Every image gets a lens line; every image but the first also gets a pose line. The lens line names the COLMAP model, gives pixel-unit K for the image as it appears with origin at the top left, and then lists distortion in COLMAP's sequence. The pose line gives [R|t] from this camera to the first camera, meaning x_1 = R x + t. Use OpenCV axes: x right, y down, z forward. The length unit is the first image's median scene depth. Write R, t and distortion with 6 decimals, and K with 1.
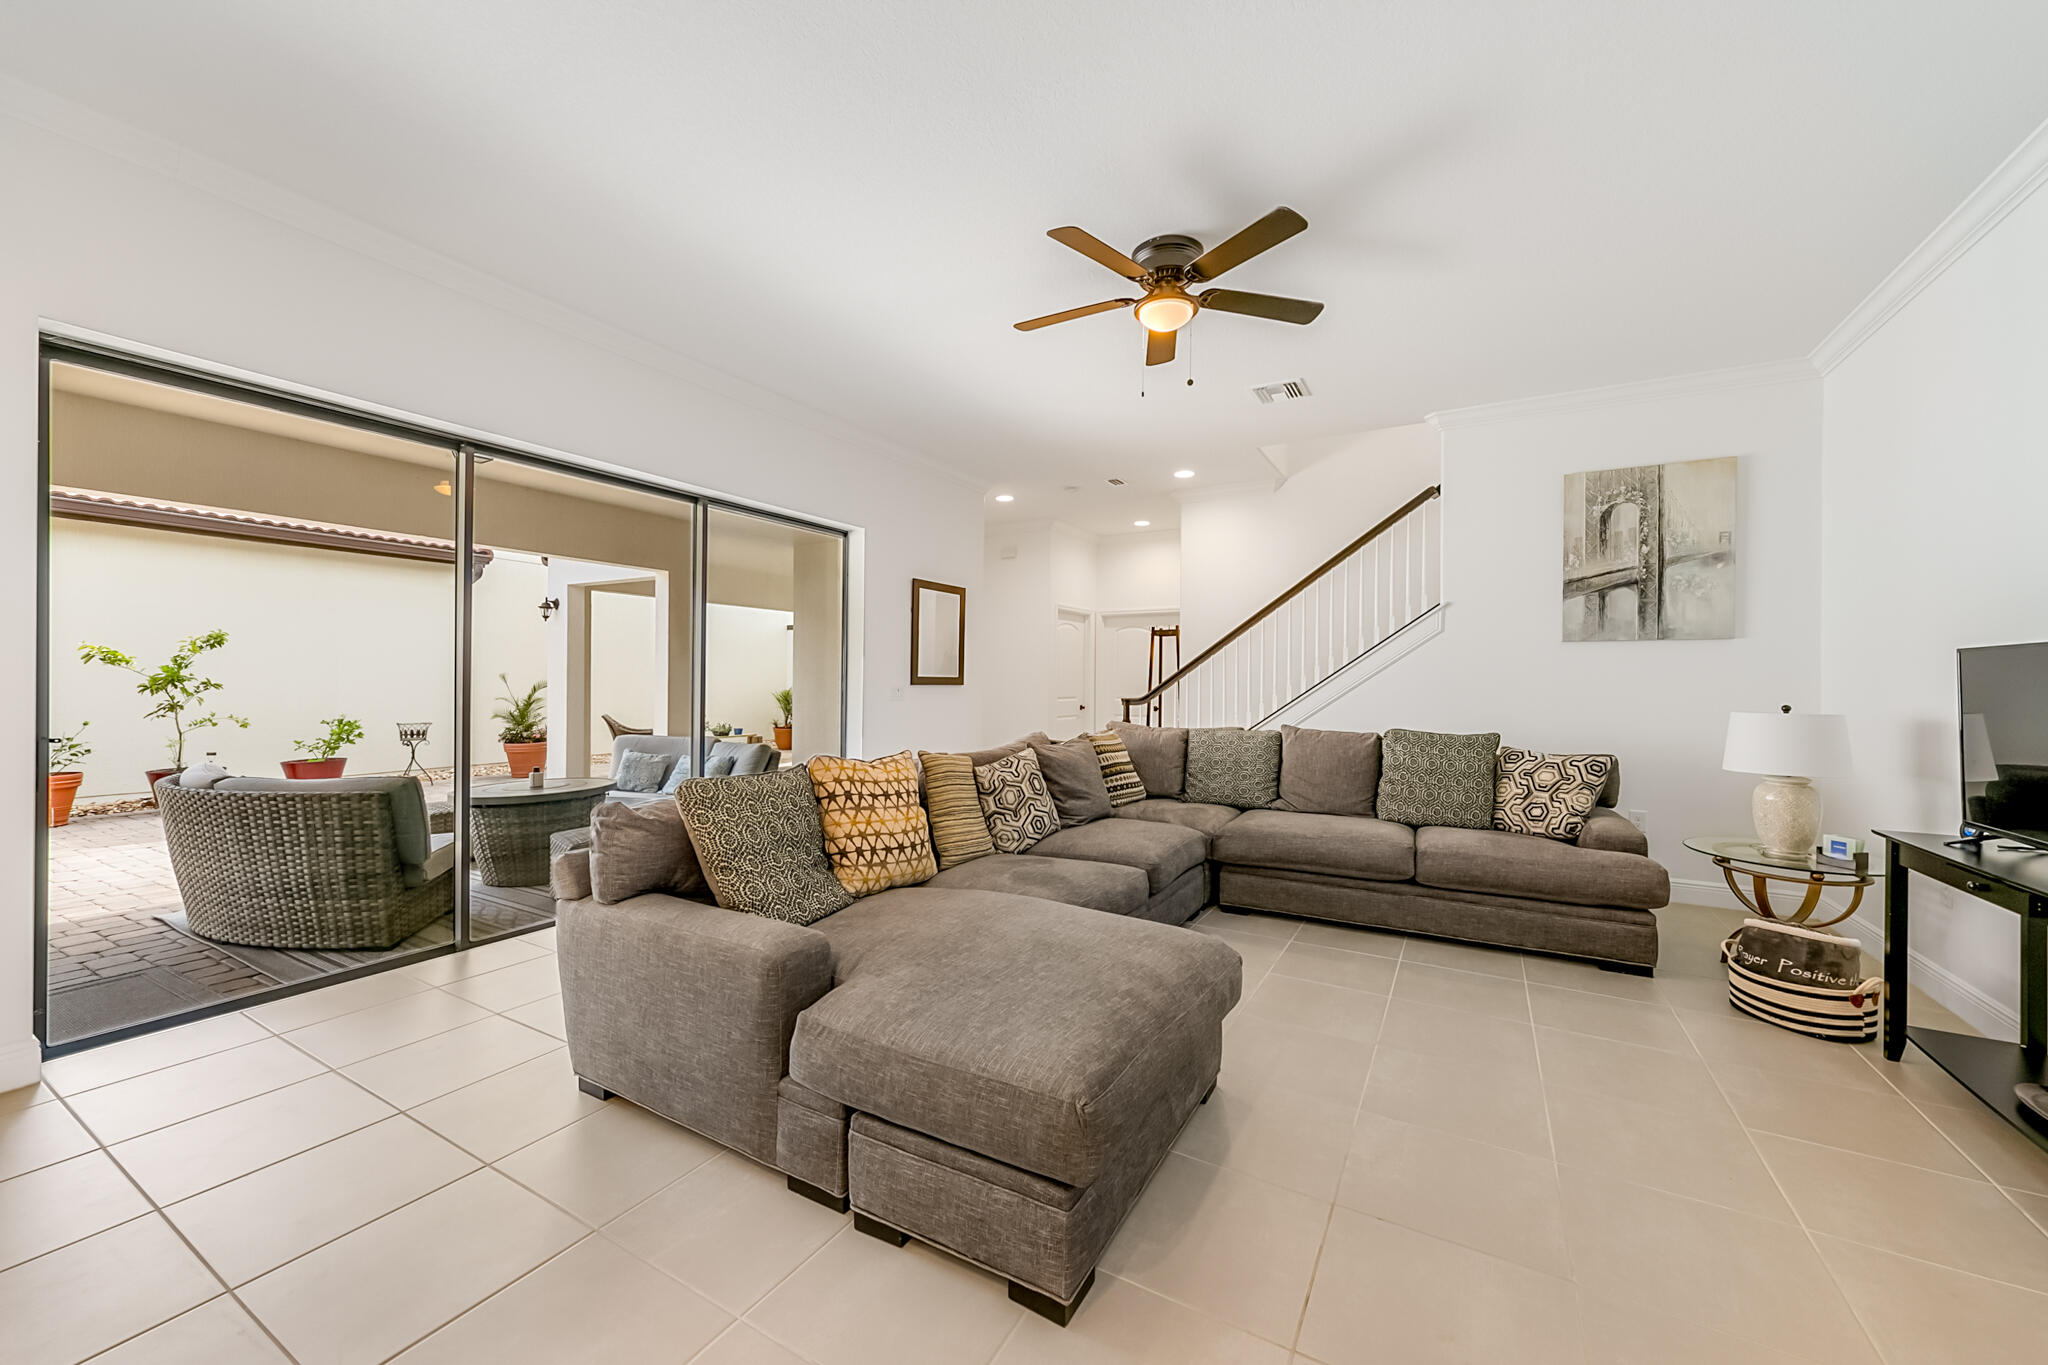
lens RADIAL K [[770.0, 0, 1028.7], [0, 770.0, 682.0], [0, 0, 1]] dist [0.003419, -0.000324]
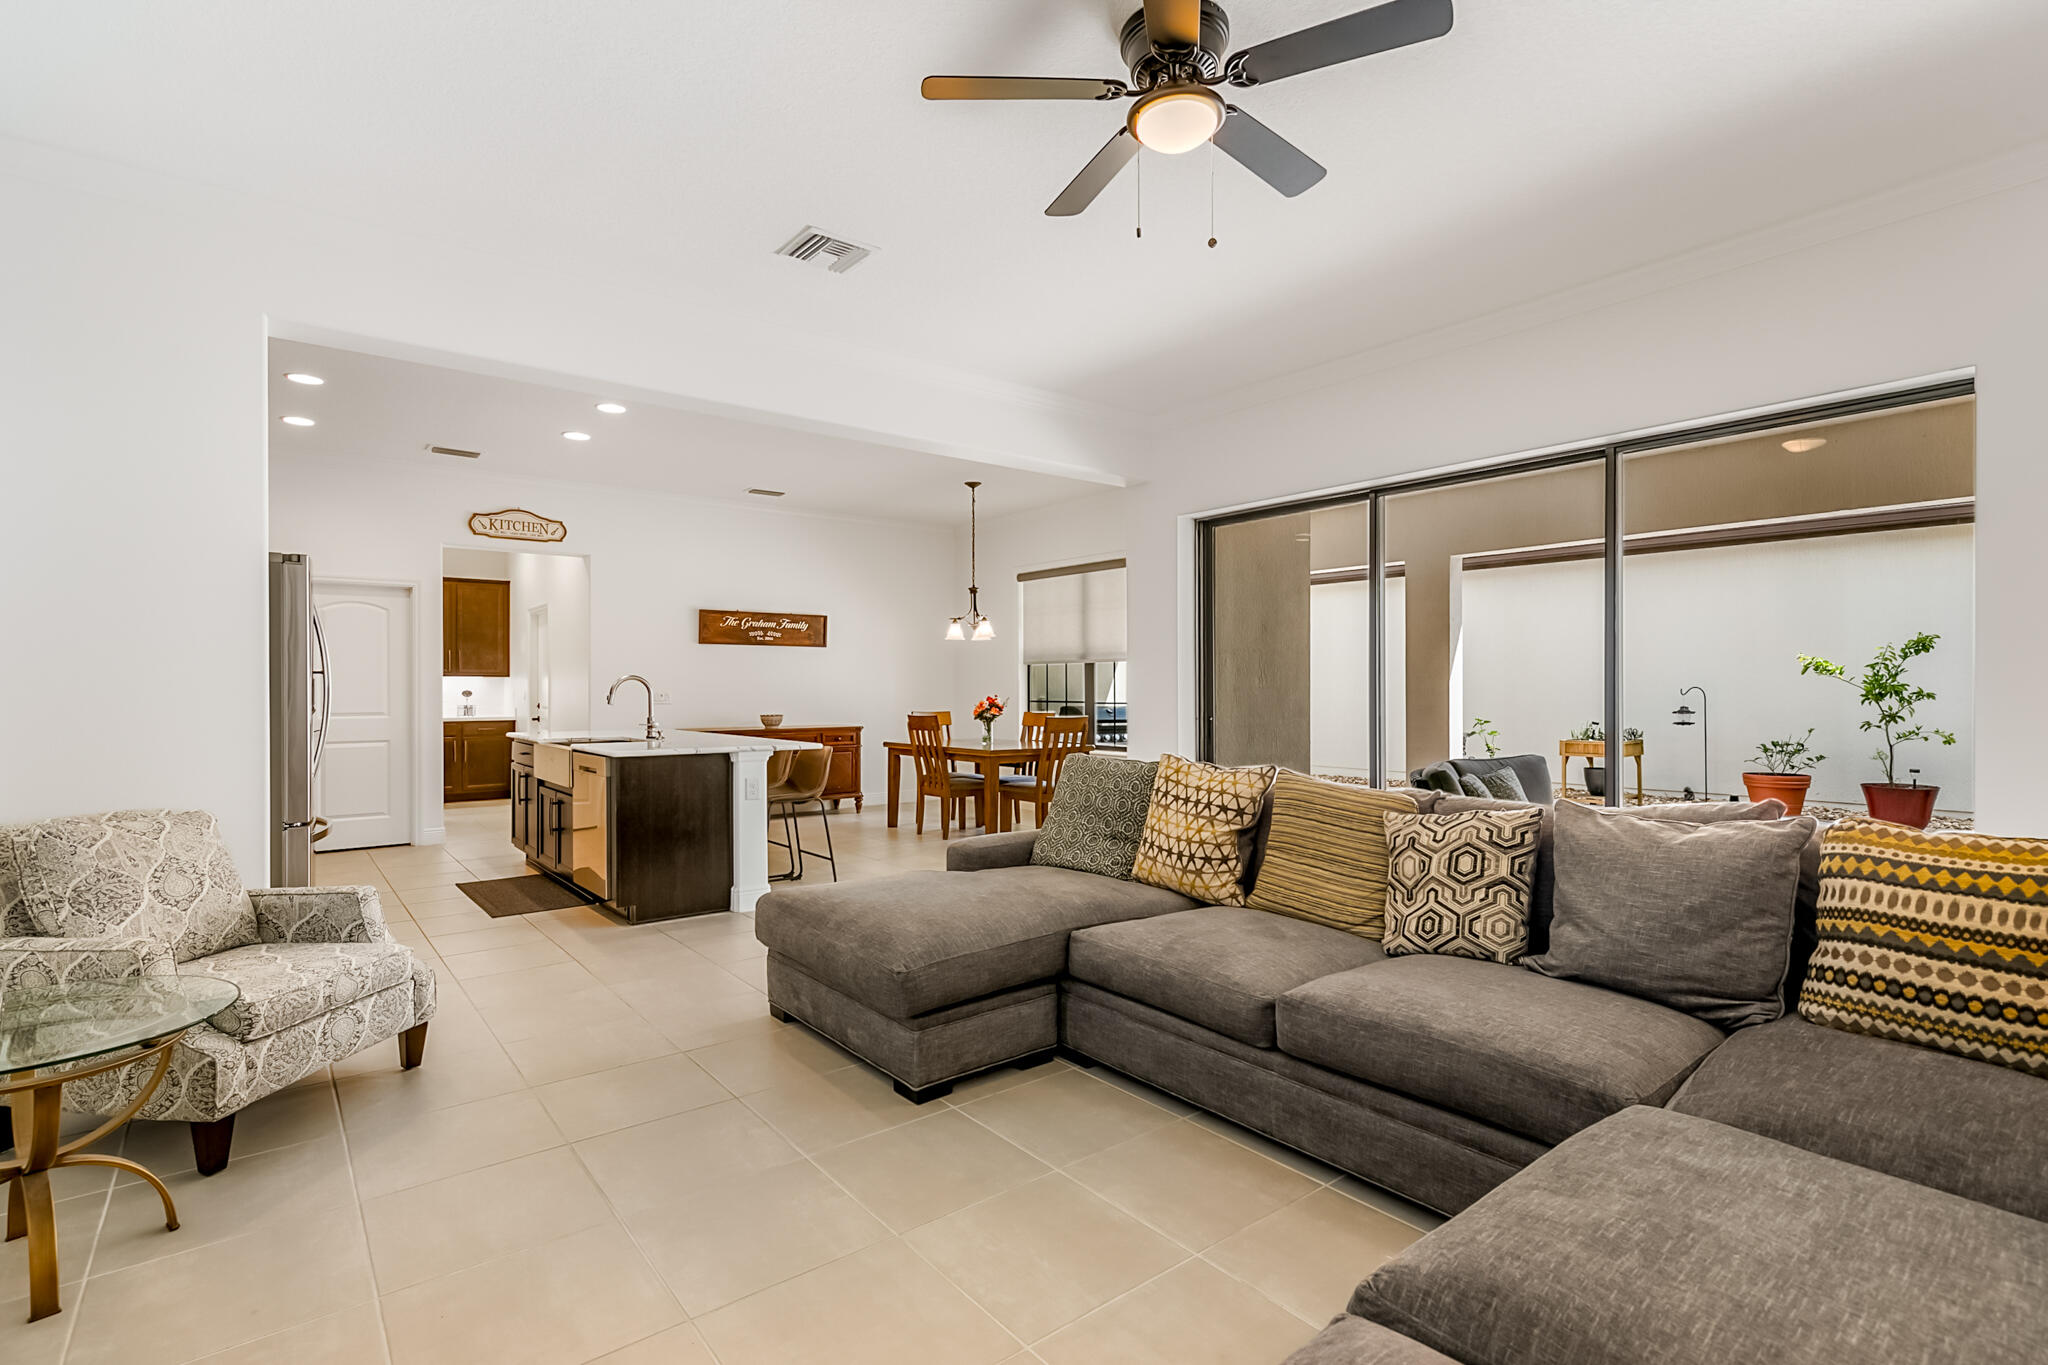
lens RADIAL K [[973.5, 0, 1022.5], [0, 973.5, 687.0], [0, 0, 1]] dist [0.012054, -0.002711]
pose [[-0.372227, -0.005420, -0.928126, 0.840437], [0.000006, 0.999983, -0.005842, 0.004881], [0.928142, -0.002180, -0.372221, 0.996634]]
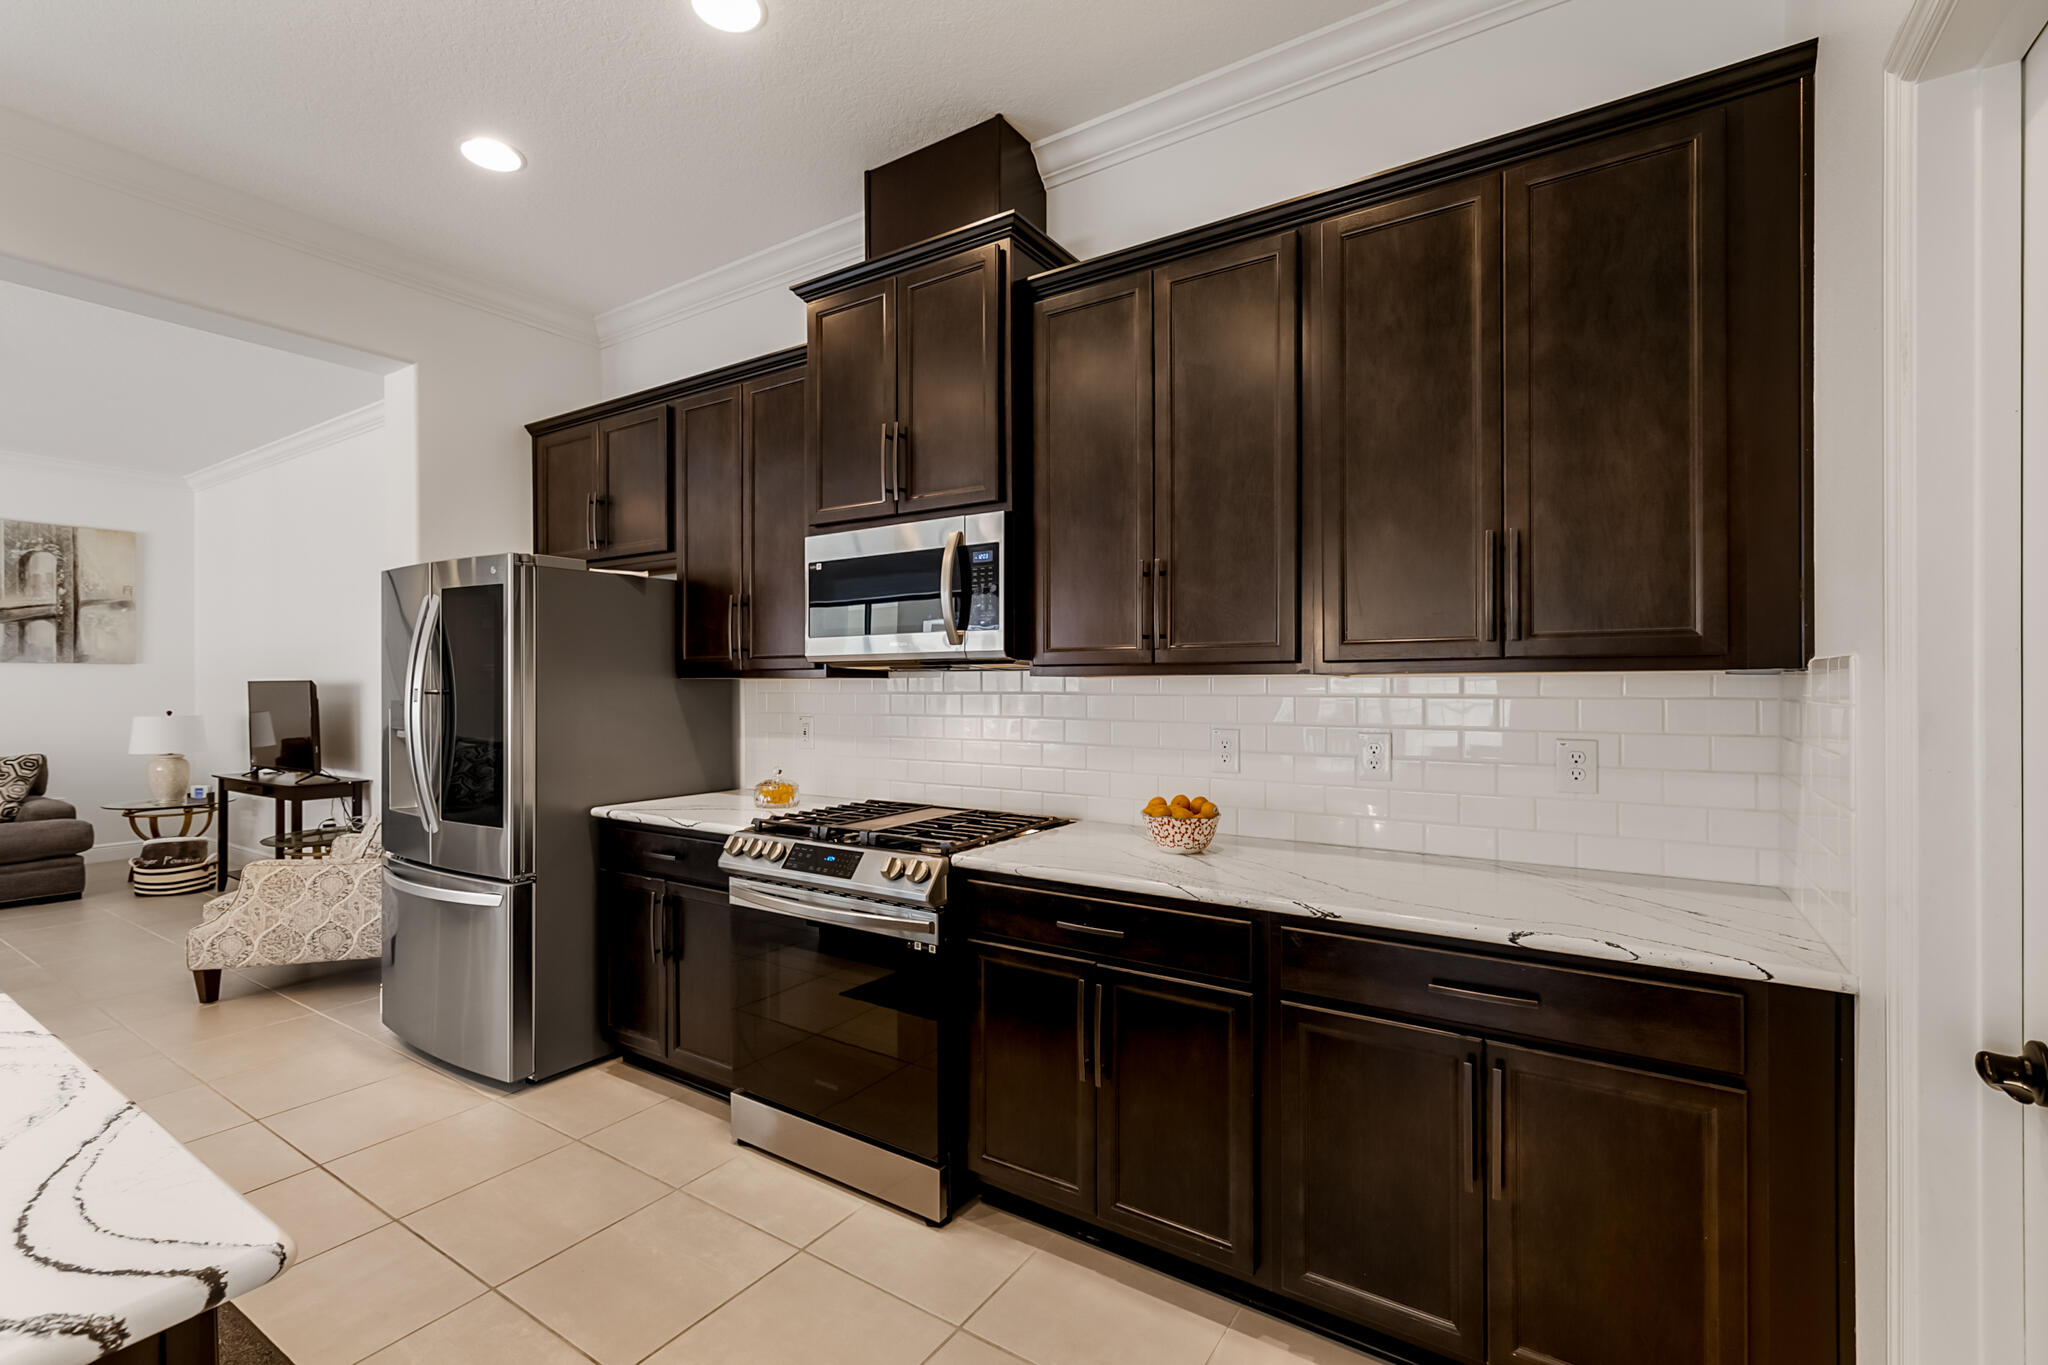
lens RADIAL K [[893.9, 0, 1024.5], [0, 893.9, 683.3], [0, 0, 1]] dist [0.000601, -0.000162]
pose [[0.049269, -0.007540, 0.998757, -0.707248], [0.004088, 0.999965, 0.007347, -0.029846], [-0.998777, 0.003721, 0.049298, -0.778730]]
